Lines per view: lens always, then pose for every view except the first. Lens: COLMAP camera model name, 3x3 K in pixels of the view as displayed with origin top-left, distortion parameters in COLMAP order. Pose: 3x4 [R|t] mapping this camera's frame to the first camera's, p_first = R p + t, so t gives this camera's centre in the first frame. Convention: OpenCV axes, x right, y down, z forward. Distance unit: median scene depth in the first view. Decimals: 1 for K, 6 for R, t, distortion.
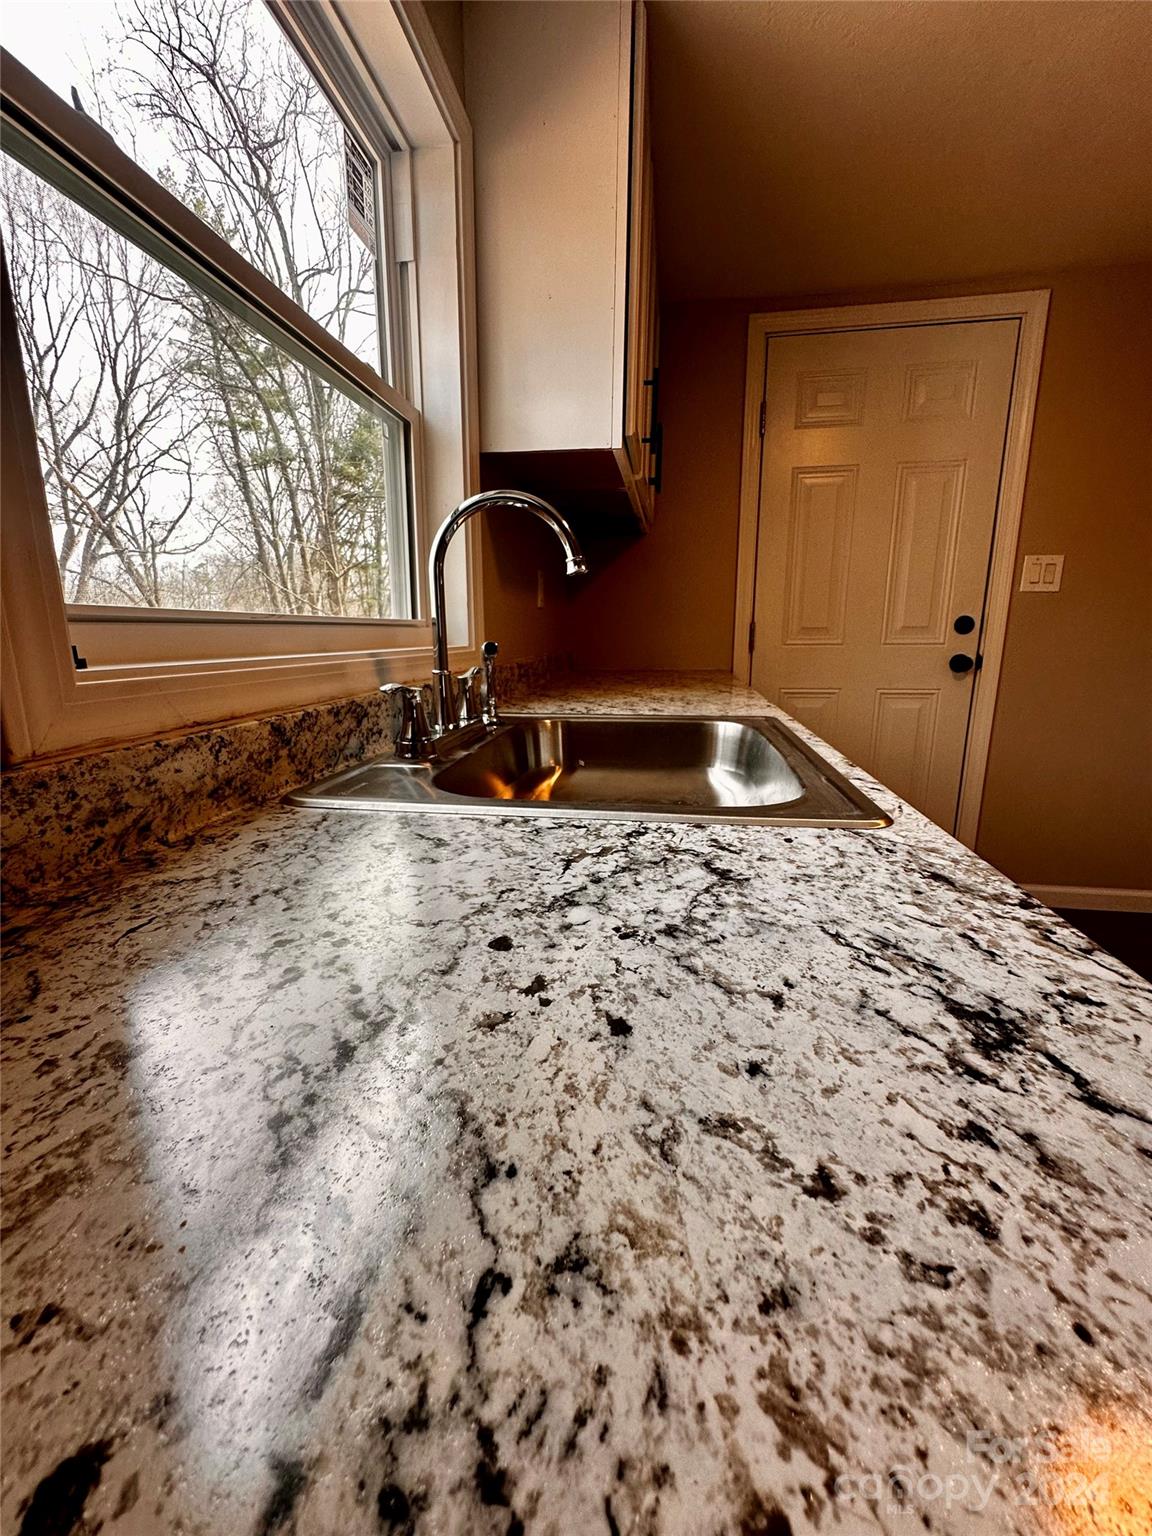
lens RADIAL K [[615.4, 0, 576.0], [0, 615.4, 768.0], [0, 0, 1]] dist [-0.002194, 0.000551]
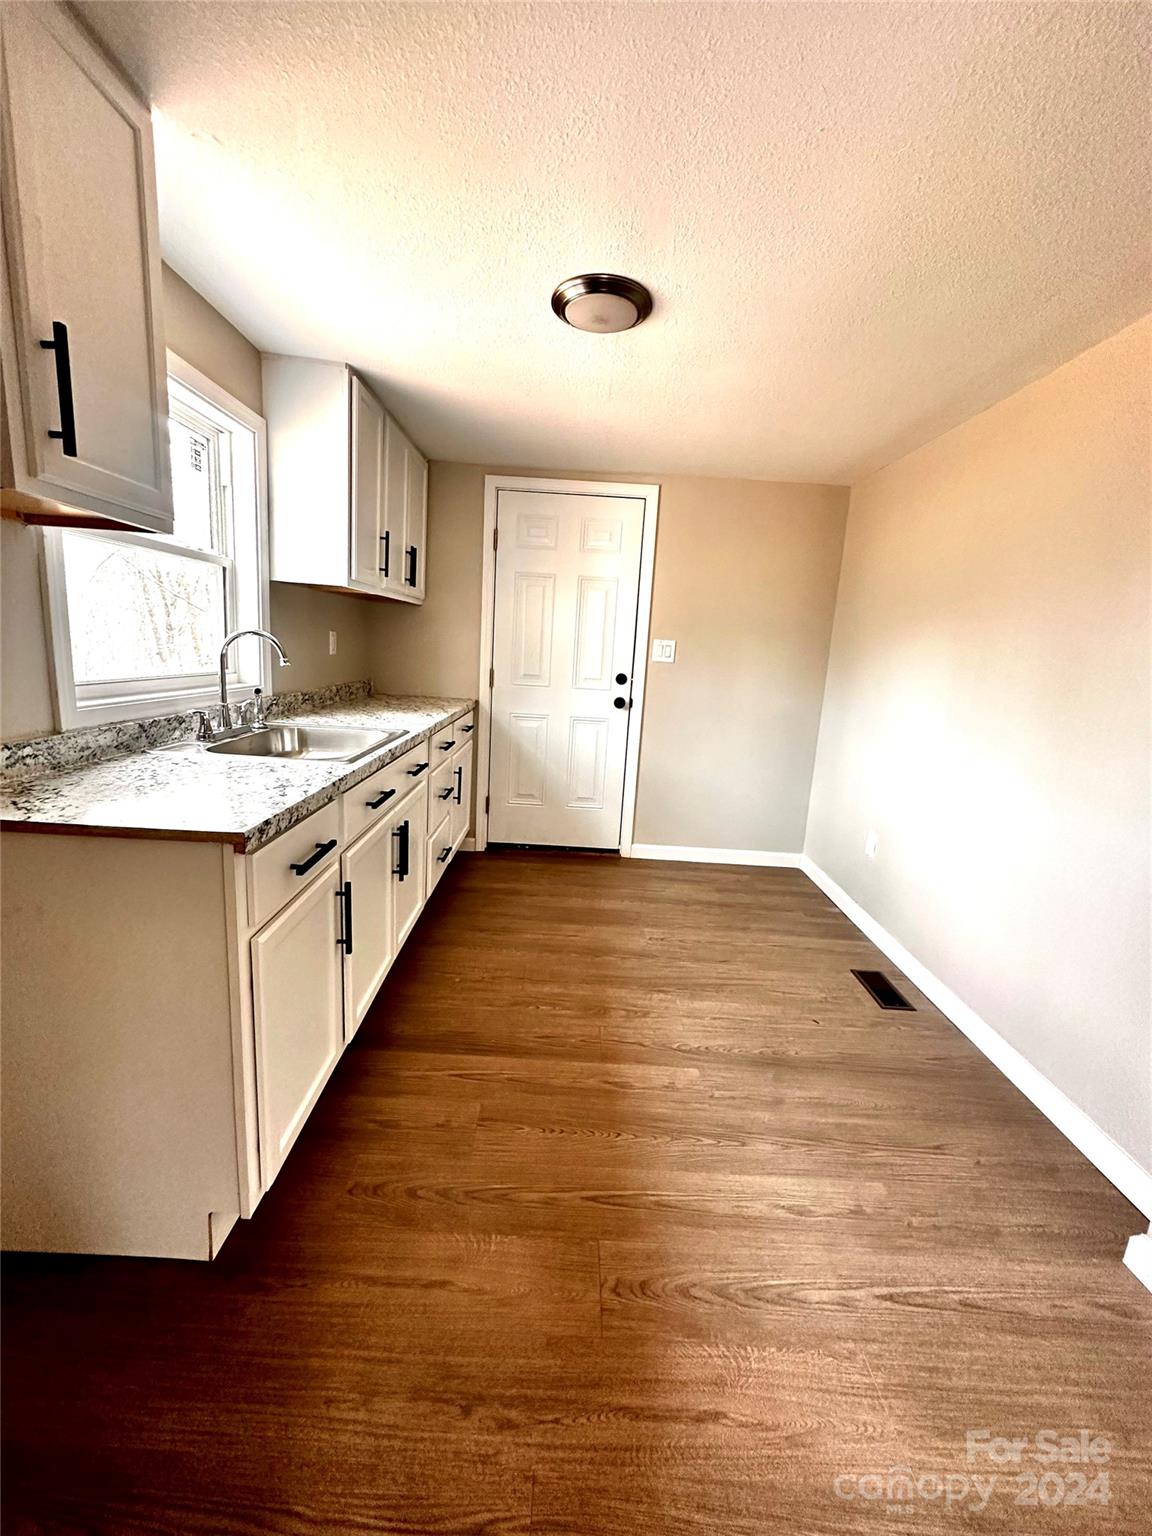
lens RADIAL K [[615.4, 0, 576.0], [0, 615.4, 768.0], [0, 0, 1]] dist [-0.002194, 0.000551]
pose [[0.986288, 0.031982, 0.161904, 0.759626], [-0.028802, 0.999344, -0.021948, 0.098919], [-0.162500, 0.016983, 0.986562, -1.550803]]
